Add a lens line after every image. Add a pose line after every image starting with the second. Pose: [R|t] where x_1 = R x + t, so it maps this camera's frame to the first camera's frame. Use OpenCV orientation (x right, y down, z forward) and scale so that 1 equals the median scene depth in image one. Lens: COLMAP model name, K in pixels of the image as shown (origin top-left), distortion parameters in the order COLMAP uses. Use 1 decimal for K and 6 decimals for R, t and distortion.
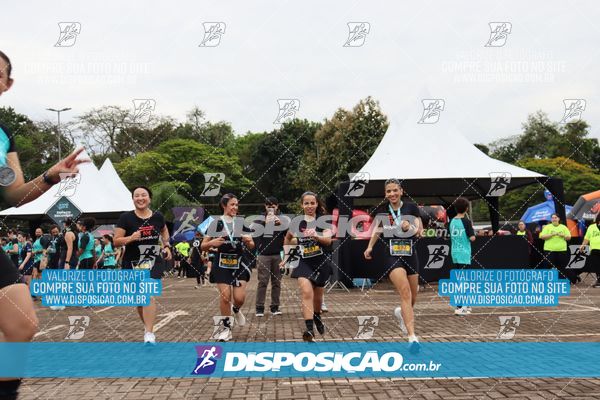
lens RADIAL K [[781.4, 0, 300.0], [0, 781.4, 200.0], [0, 0, 1]] dist [-0.005920, 0.388730]
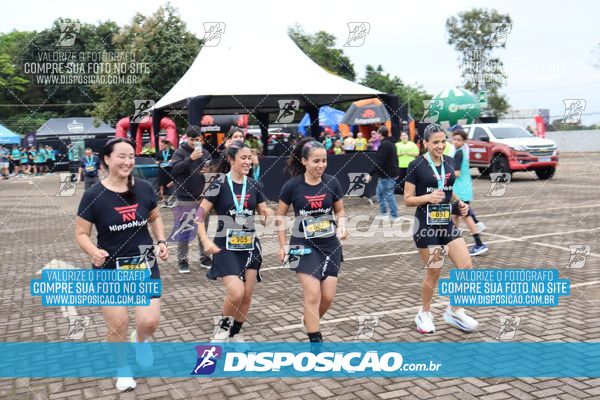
lens RADIAL K [[676.0, 0, 300.0], [0, 676.0, 200.0], [0, 0, 1]] dist [-0.066463, 0.219911]
pose [[0.938248, -0.042923, 0.343290, -0.058194], [-0.010298, 0.988369, 0.151726, -0.013690], [-0.345810, -0.145891, 0.926893, 0.100655]]
